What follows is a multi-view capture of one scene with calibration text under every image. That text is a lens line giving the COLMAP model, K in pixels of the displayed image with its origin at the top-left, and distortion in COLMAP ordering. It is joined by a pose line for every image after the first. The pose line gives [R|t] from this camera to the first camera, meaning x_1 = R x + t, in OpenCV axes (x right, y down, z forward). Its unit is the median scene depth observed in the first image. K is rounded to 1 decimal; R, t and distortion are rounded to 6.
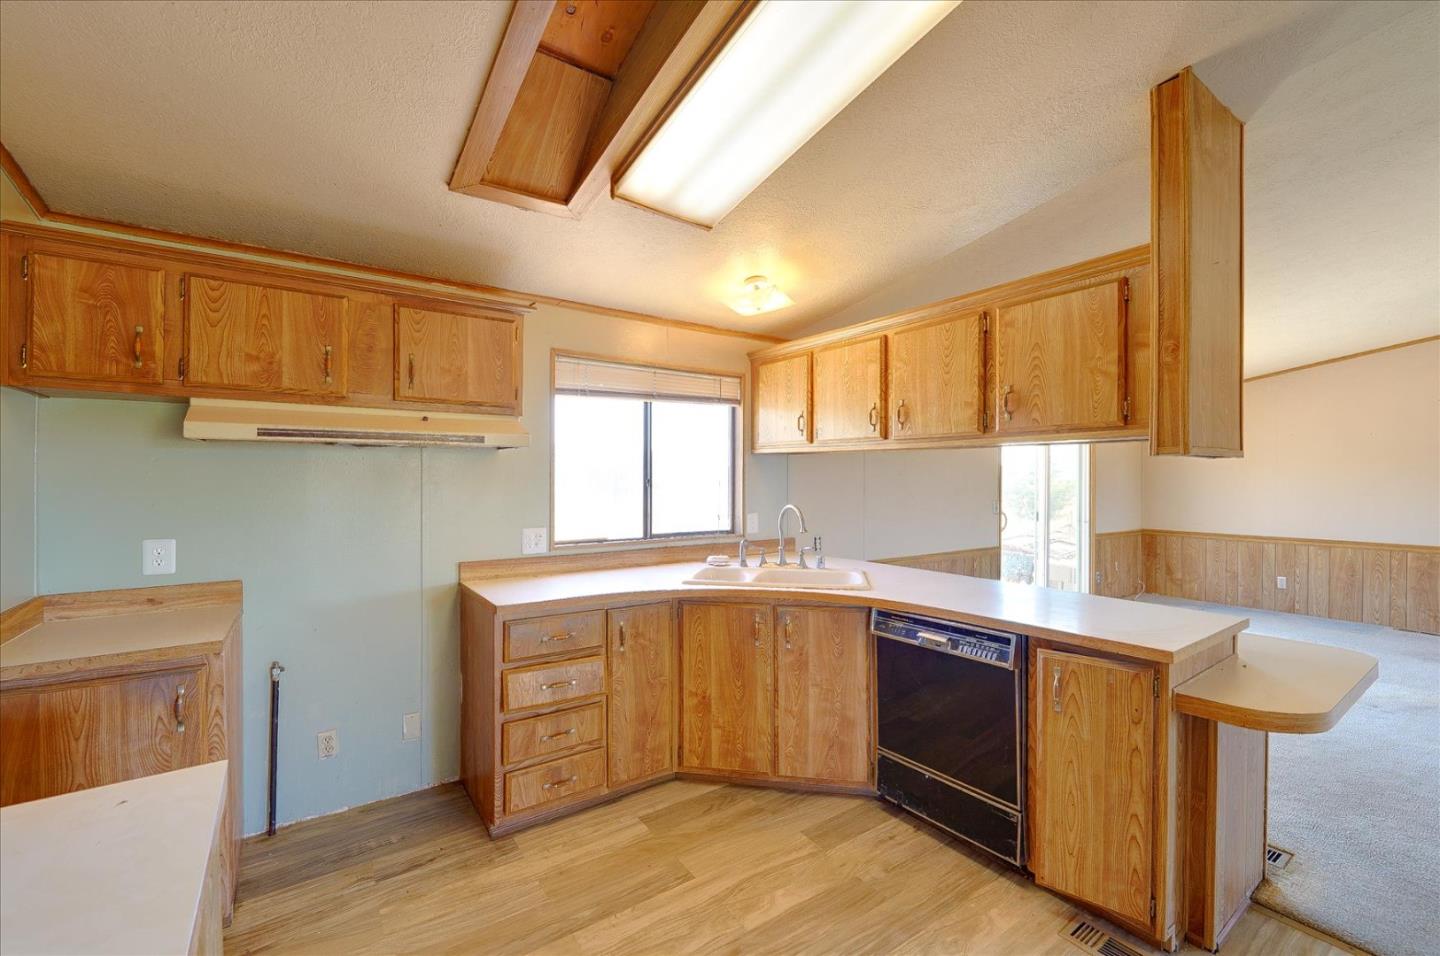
lens RADIAL K [[591.8, 0, 722.2], [0, 591.8, 484.2], [0, 0, 1]] dist [-0.001660, -0.000388]
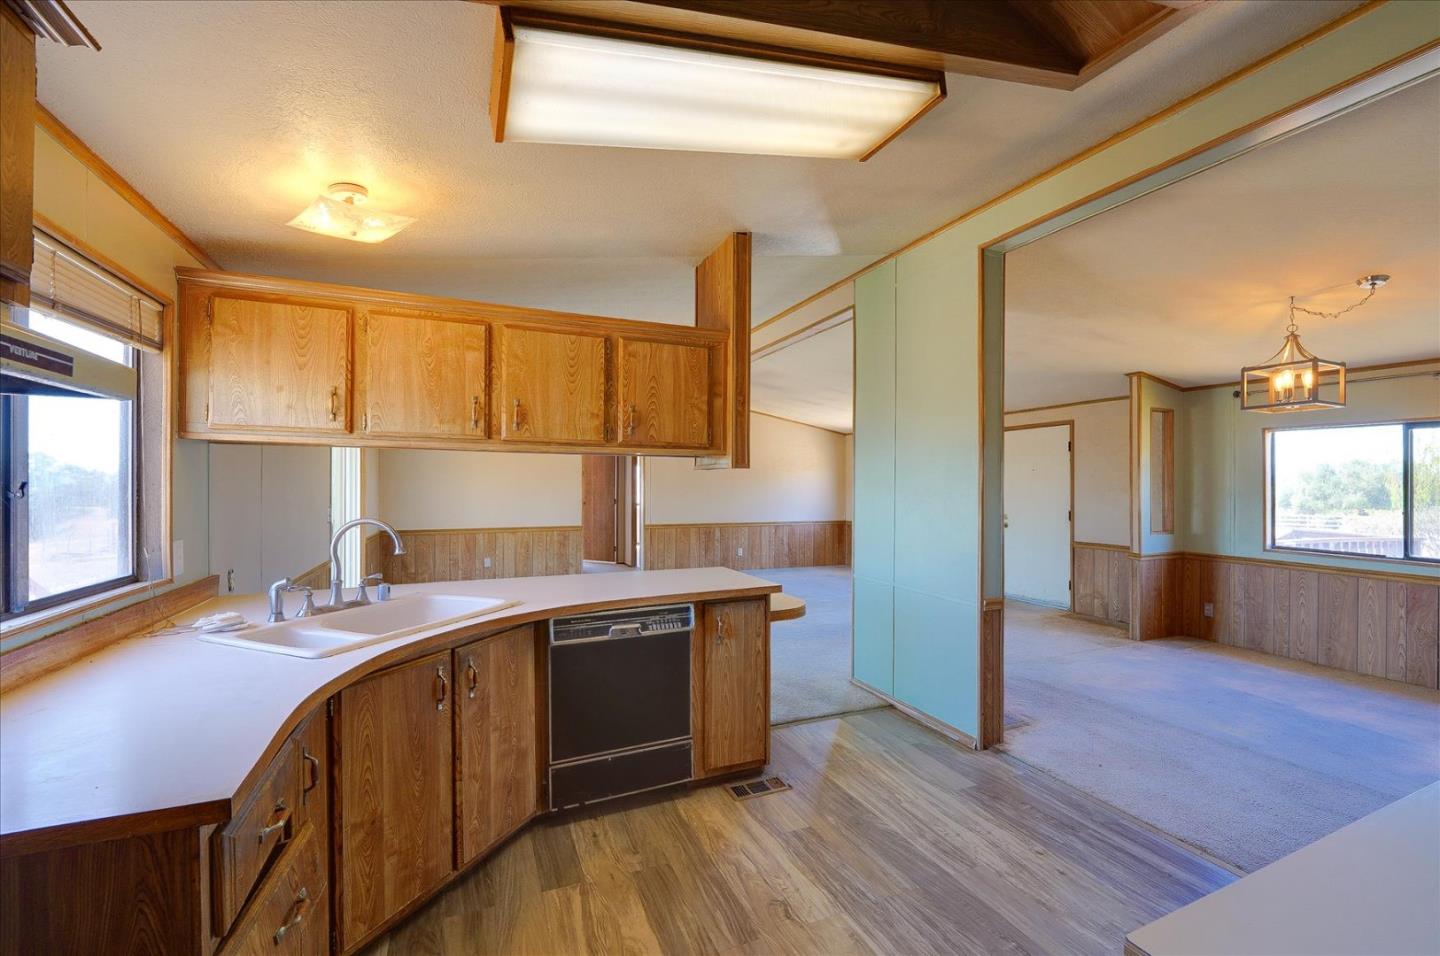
lens RADIAL K [[611.7, 0, 719.3], [0, 611.7, 484.8], [0, 0, 1]] dist [-0.005124, -0.000054]
pose [[0.206946, -0.001937, 0.978351, -0.650791], [0.007316, 0.999973, 0.000432, -0.004218], [-0.978325, 0.007068, 0.206954, 0.532783]]
